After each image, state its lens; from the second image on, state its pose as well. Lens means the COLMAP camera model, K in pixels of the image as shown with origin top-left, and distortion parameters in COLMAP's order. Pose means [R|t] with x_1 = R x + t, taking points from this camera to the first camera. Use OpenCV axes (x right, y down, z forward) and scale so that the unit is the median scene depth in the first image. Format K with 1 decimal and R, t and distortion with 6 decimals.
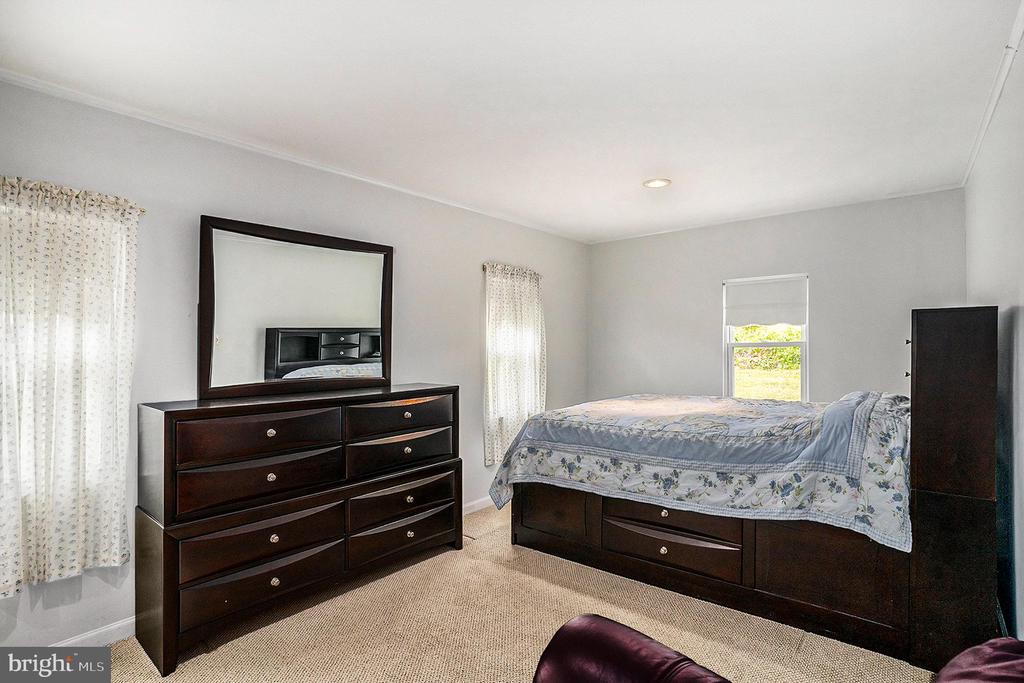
lens RADIAL K [[502.8, 0, 512.0], [0, 502.8, 341.5], [0, 0, 1]] dist [0.002974, 0.000846]
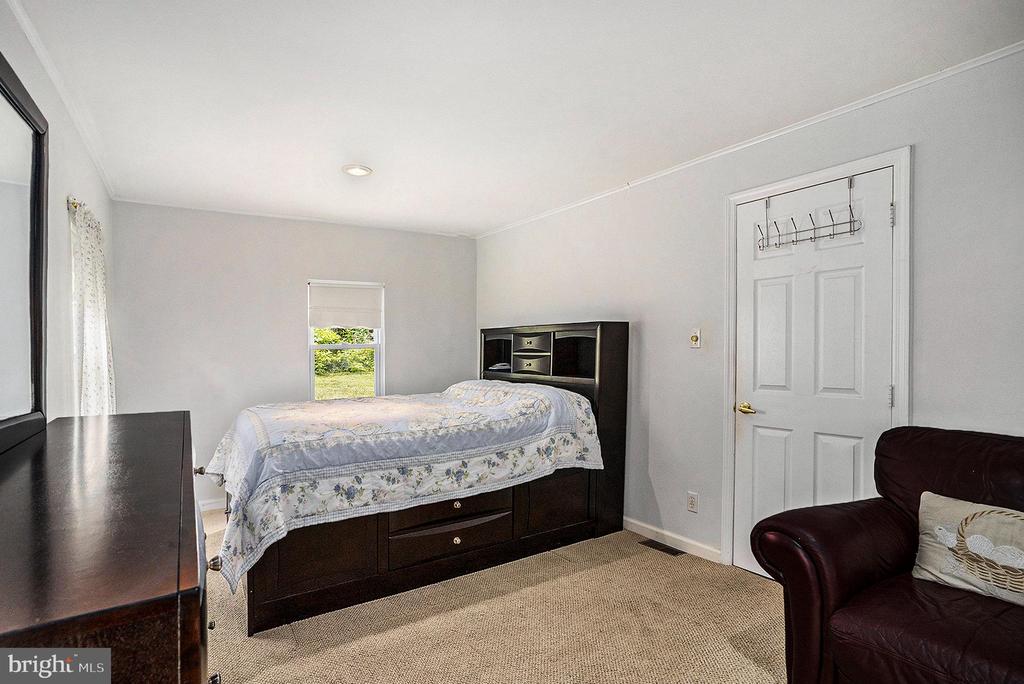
lens RADIAL K [[527.8, 0, 512.0], [0, 527.8, 342.0], [0, 0, 1]] dist [-0.022433, 0.001381]
pose [[0.292105, 0.019739, 0.956182, -0.690637], [-0.006789, 0.999805, -0.018565, 0.023078], [-0.956362, -0.001068, 0.292182, 0.556437]]
